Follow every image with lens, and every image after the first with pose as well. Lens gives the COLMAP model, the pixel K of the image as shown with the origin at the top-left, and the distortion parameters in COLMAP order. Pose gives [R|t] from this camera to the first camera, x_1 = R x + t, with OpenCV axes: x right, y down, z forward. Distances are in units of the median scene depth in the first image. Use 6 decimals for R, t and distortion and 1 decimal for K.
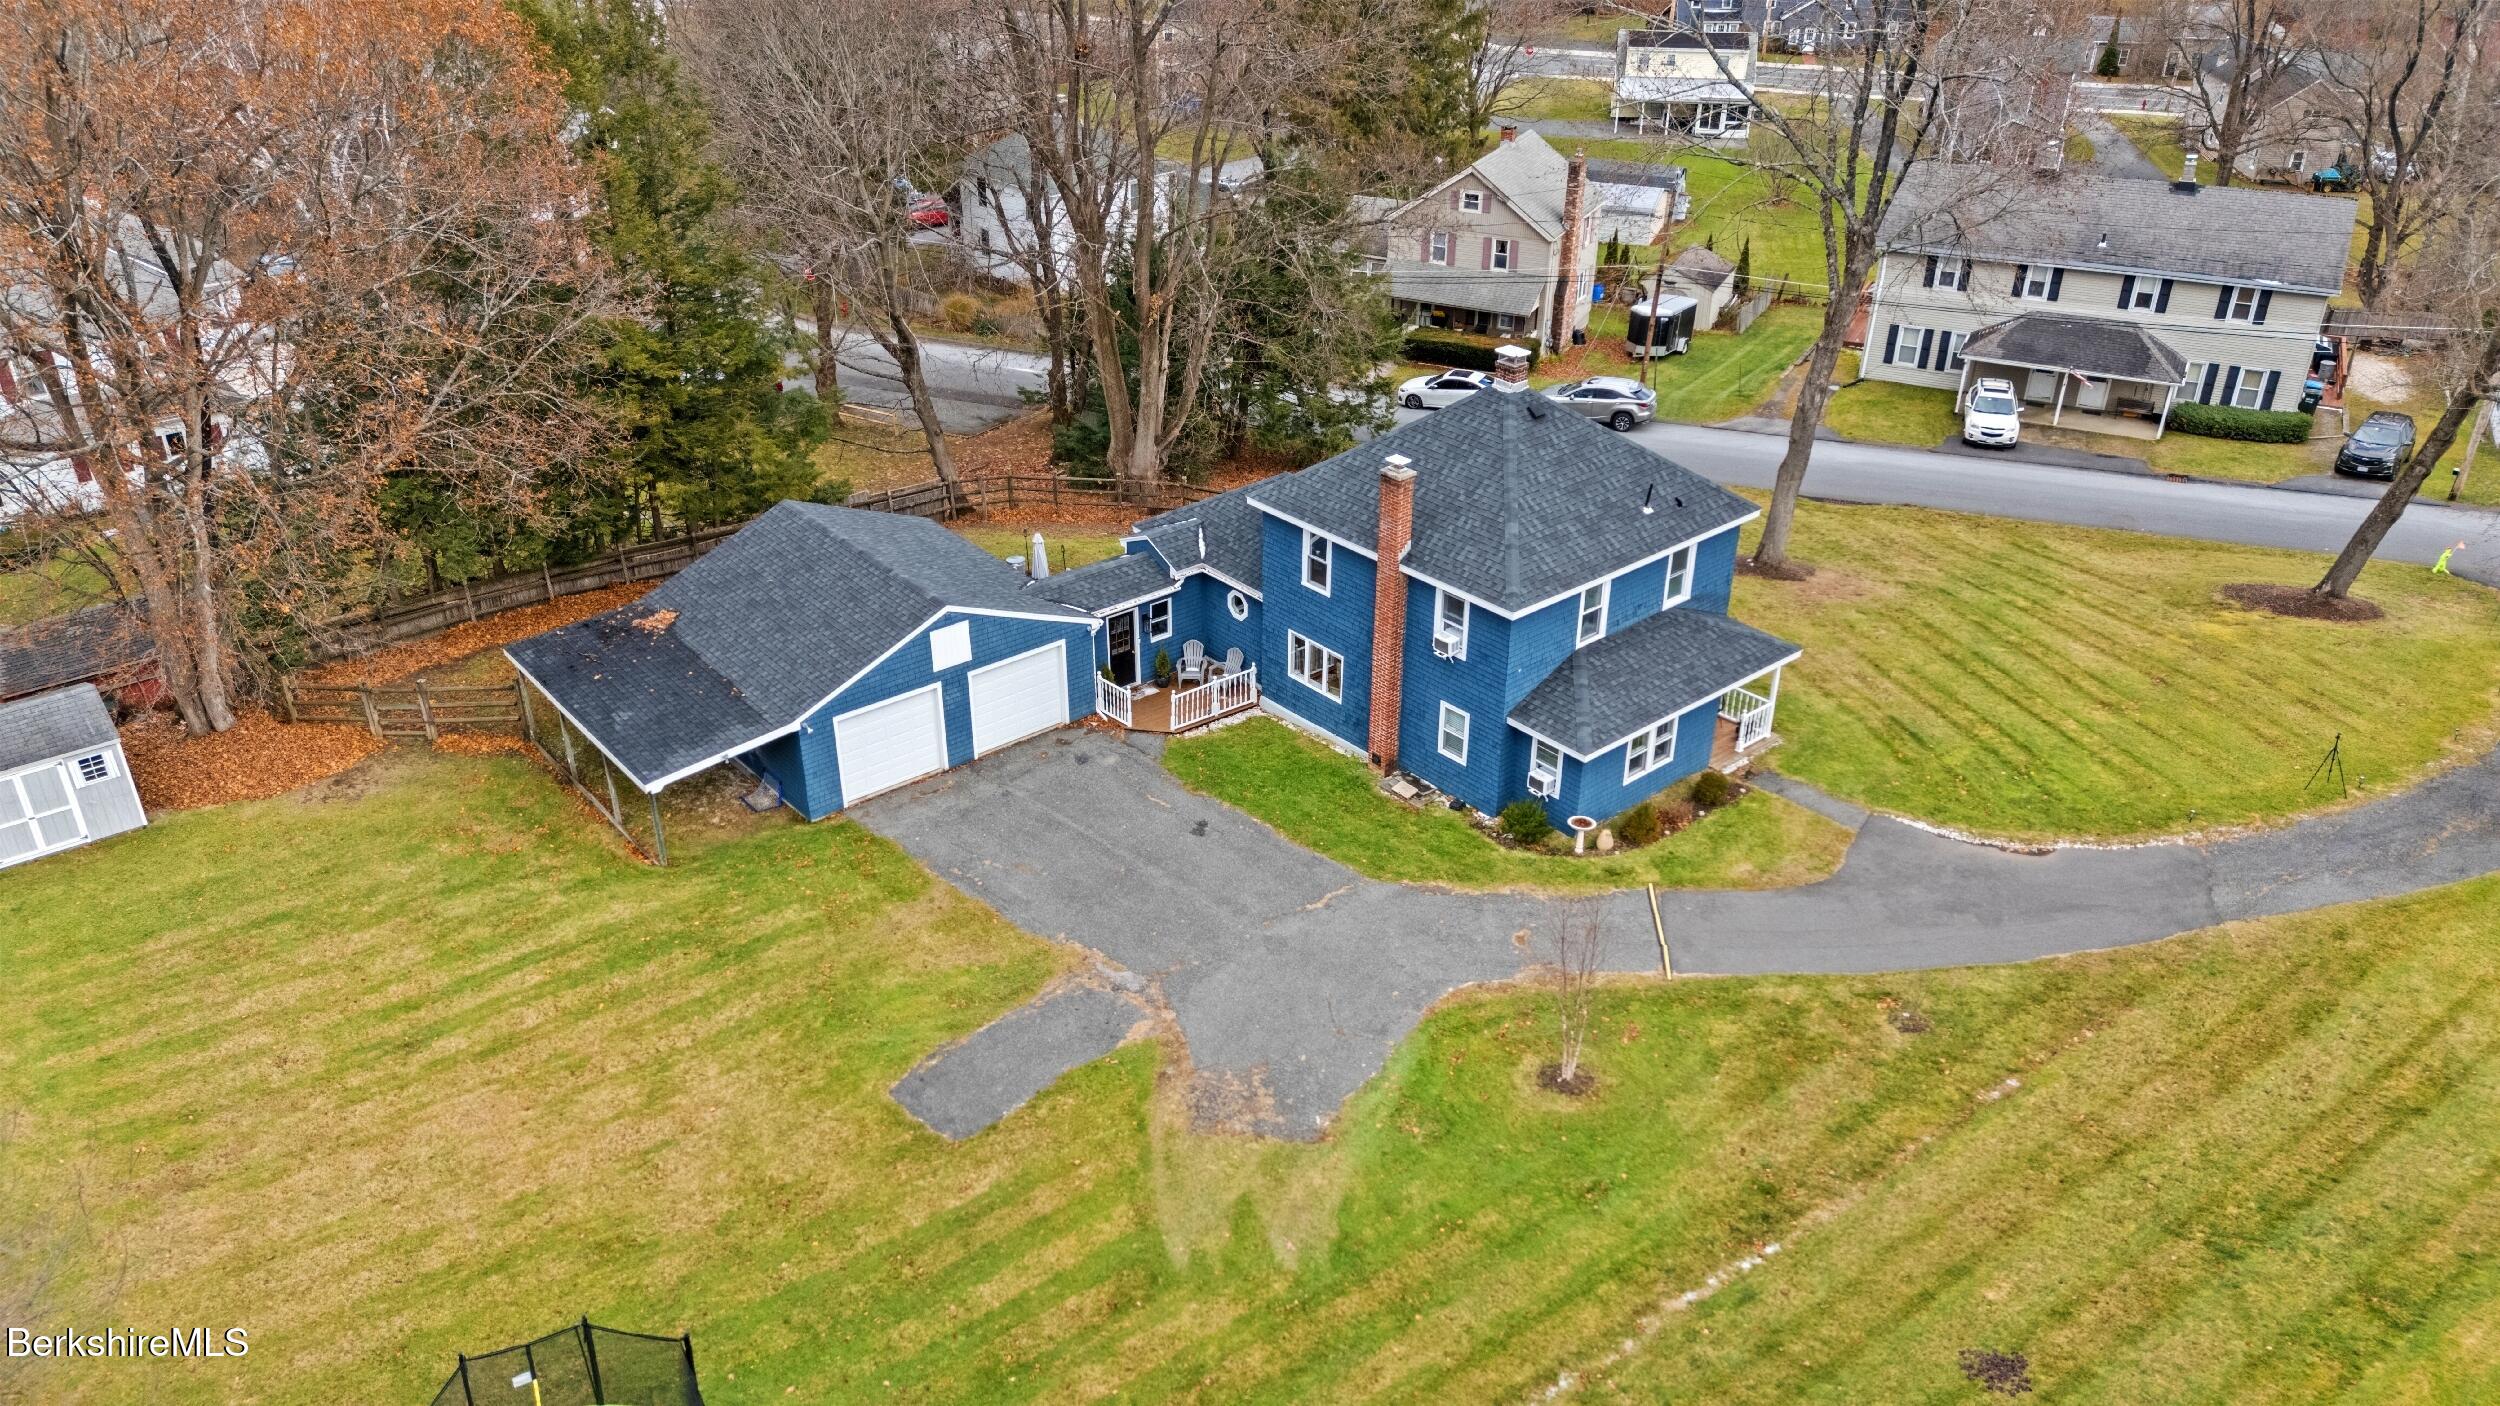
lens RADIAL K [[1805.3, 0, 1250.0], [0, 1805.3, 703.0], [0, 0, 1]] dist [0.099792, -0.095111]
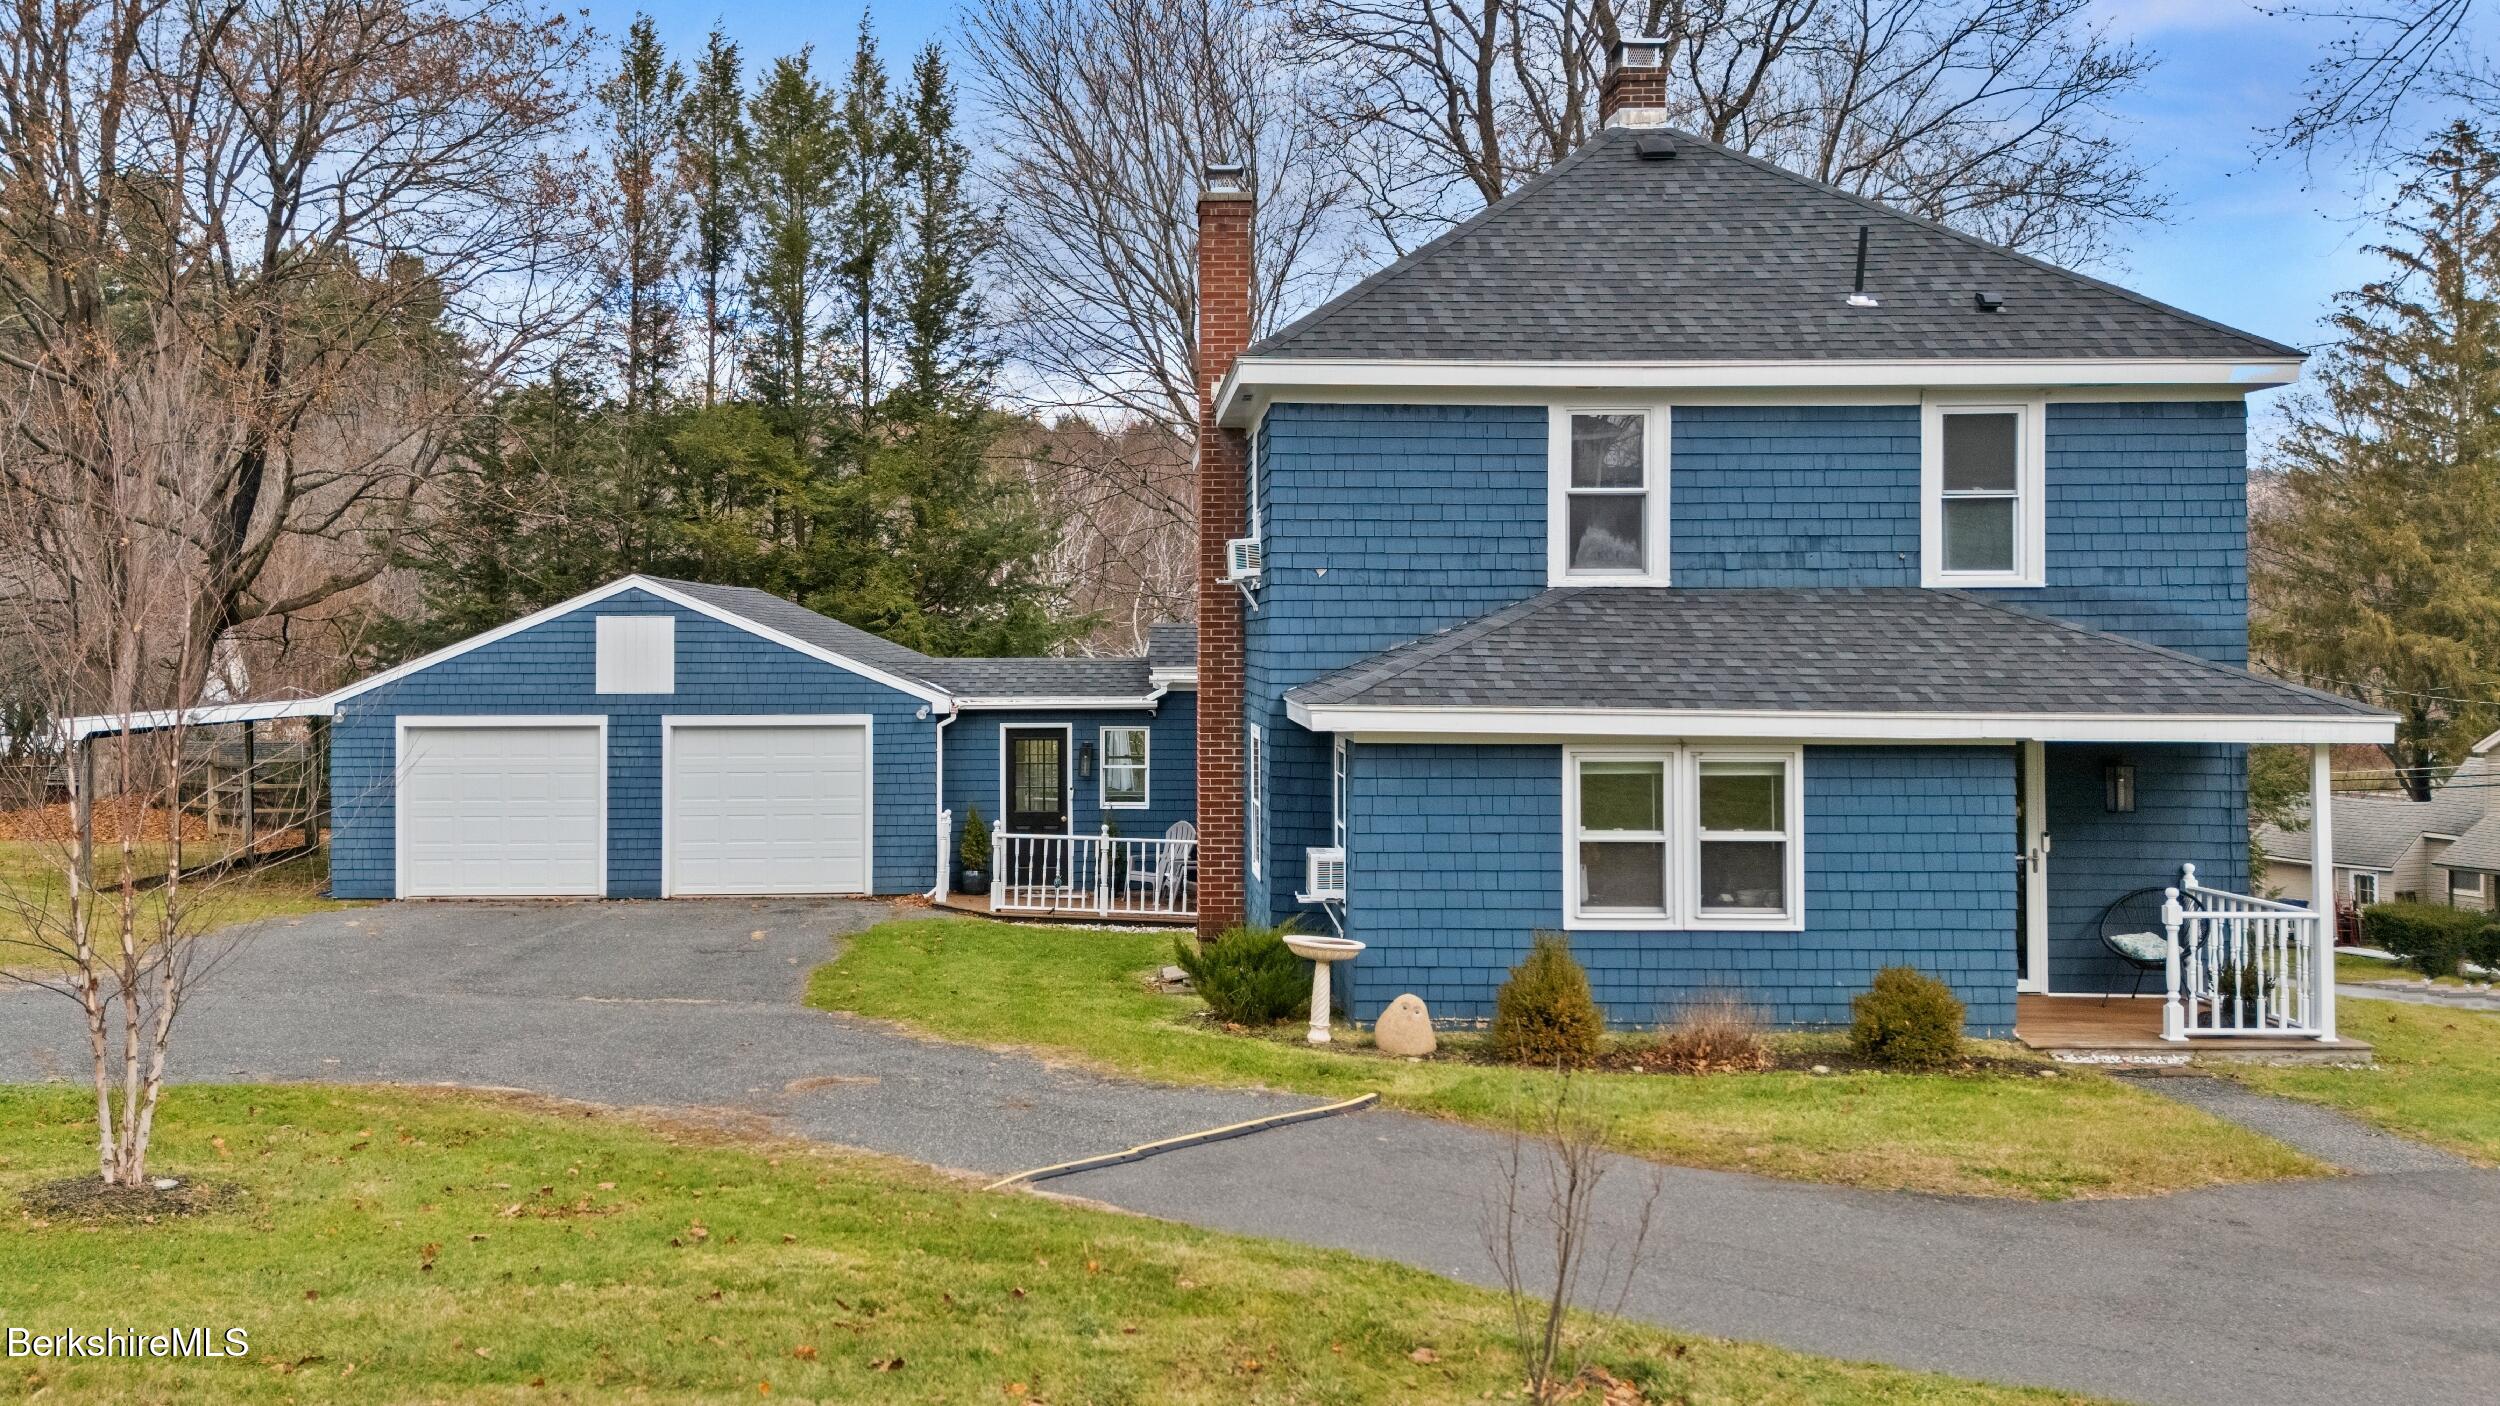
lens RADIAL K [[2061.5, 0, 1179.2], [0, 2061.5, 627.0], [0, 0, 1]] dist [0.013369, 0.001288]
pose [[0.773363, -0.007011, -0.633925, 0.378636], [-0.301669, 0.875405, -0.377705, 0.154773], [0.557589, 0.483339, 0.674891, 0.664815]]
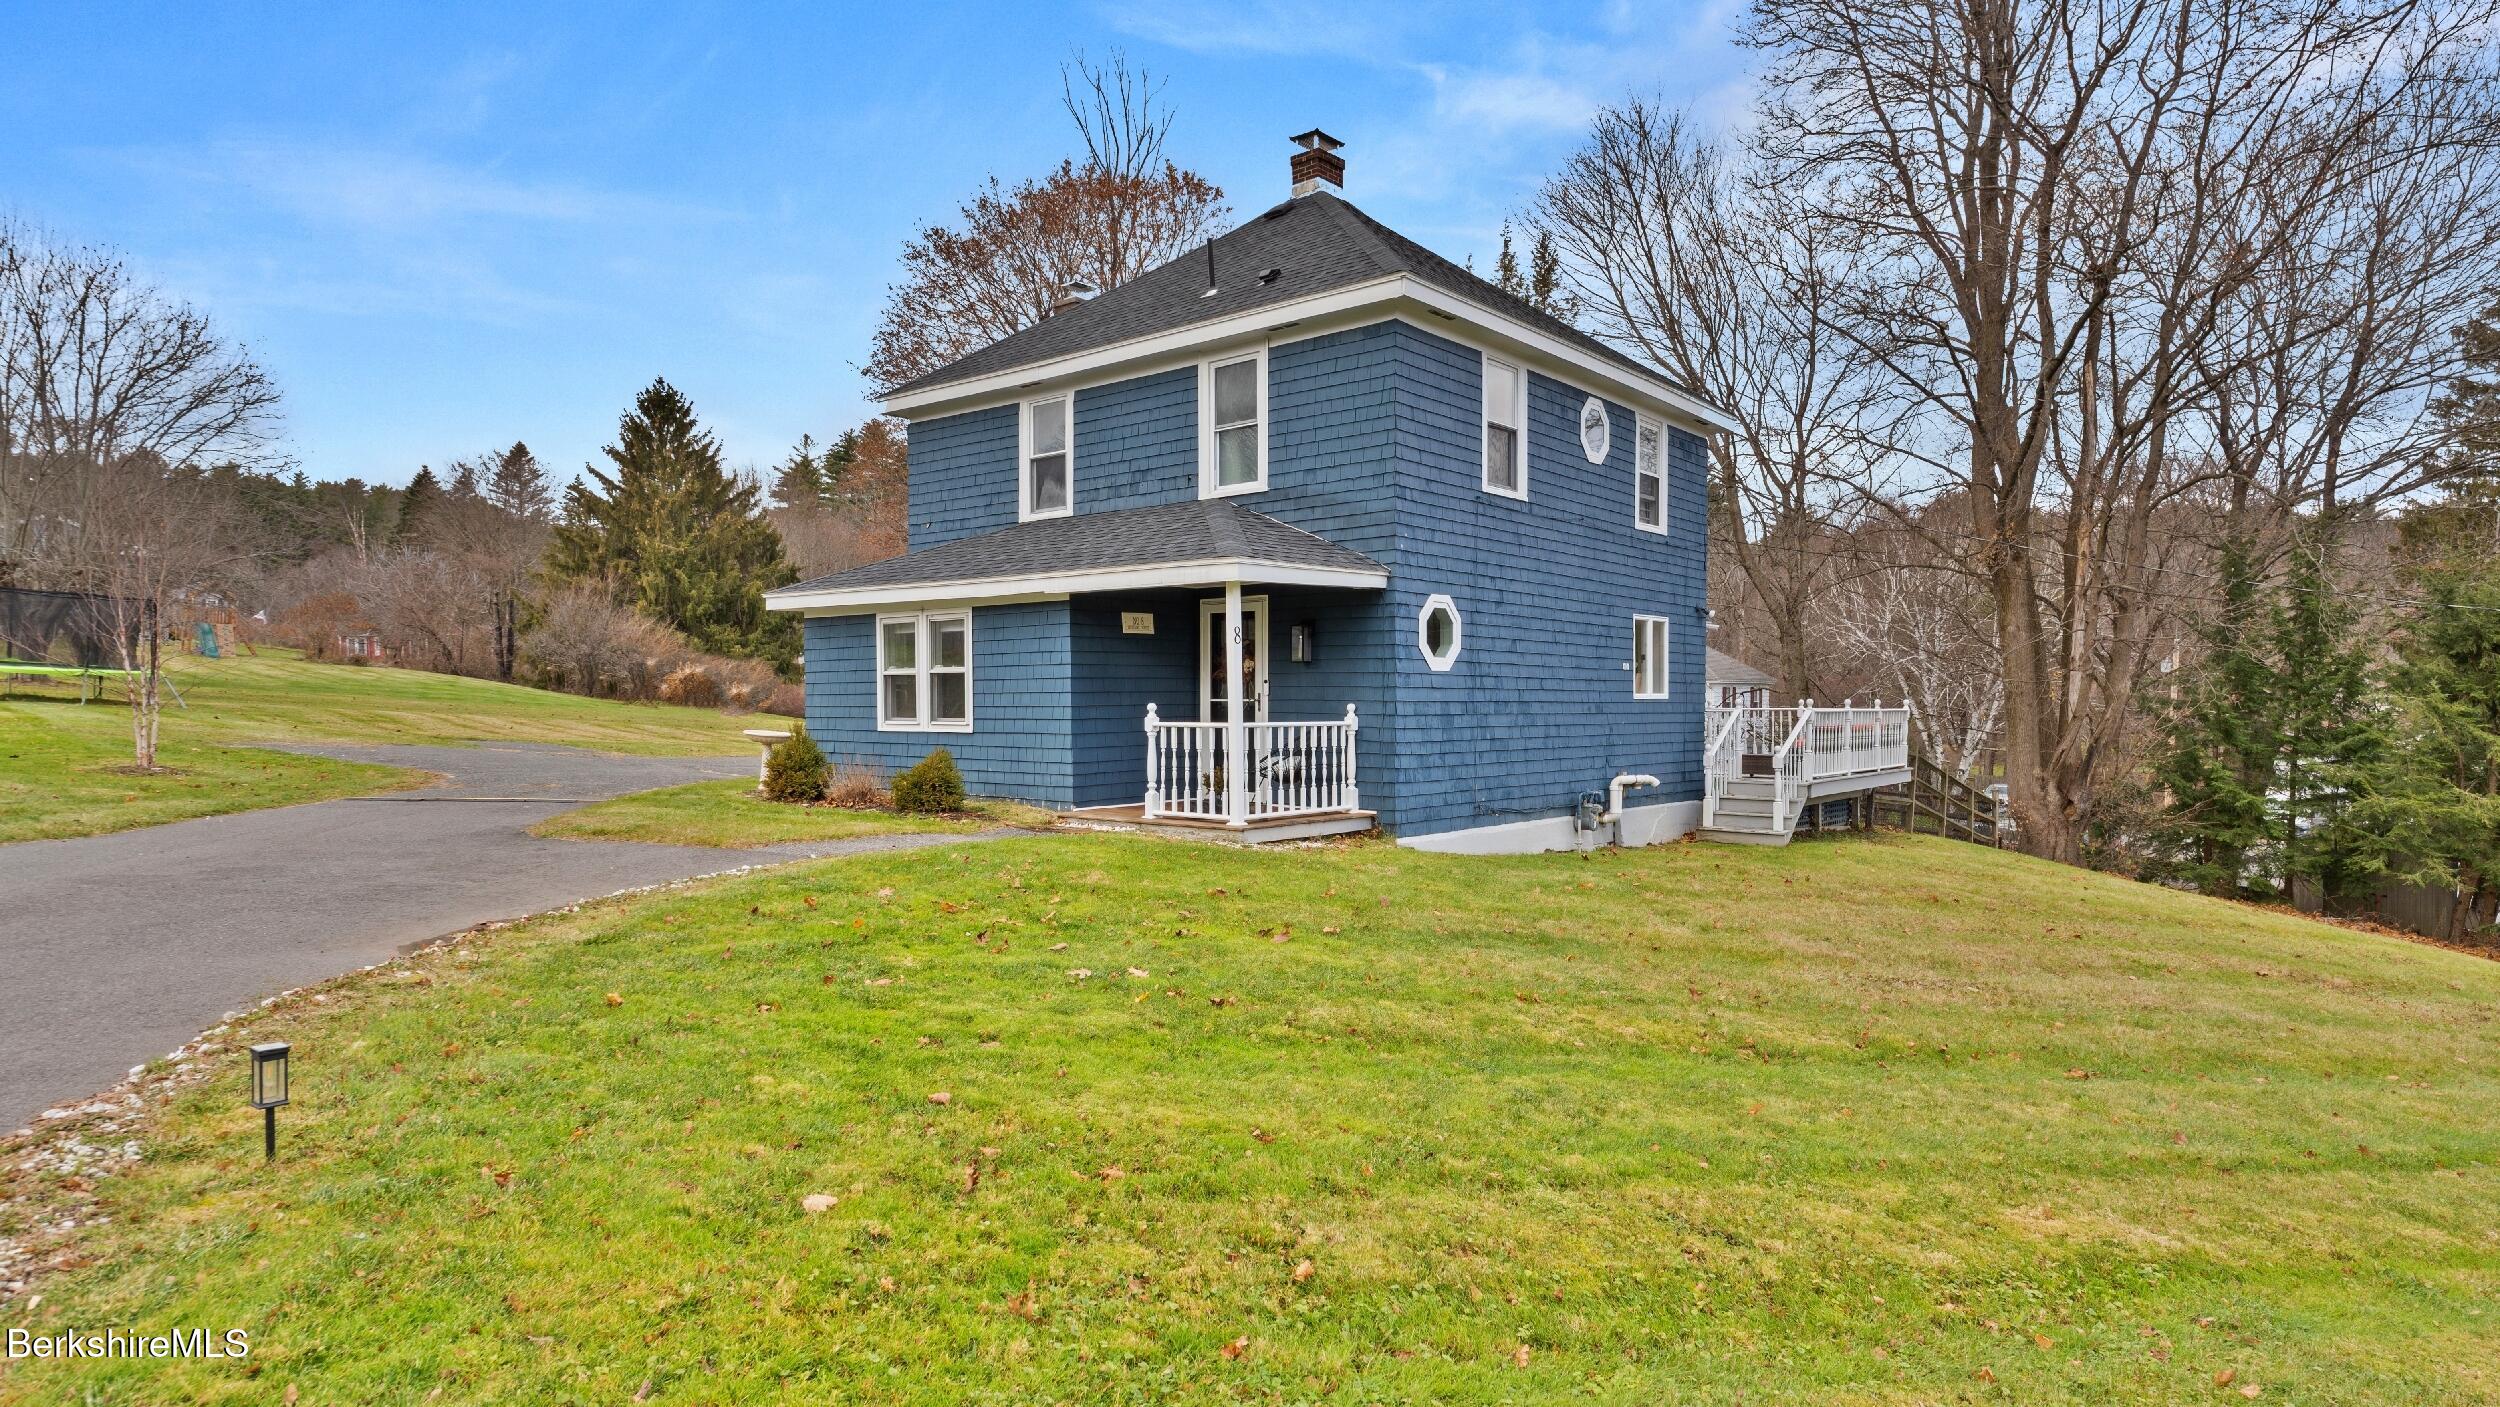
lens RADIAL K [[1348.0, 0, 1288.4], [0, 1348.0, 708.6], [0, 0, 1]] dist [-0.000396, -0.000244]
pose [[0.217624, 0.015132, -0.975915, 0.589484], [-0.465366, 0.880518, -0.090121, 0.019171], [0.857948, 0.473770, 0.198664, 0.994128]]
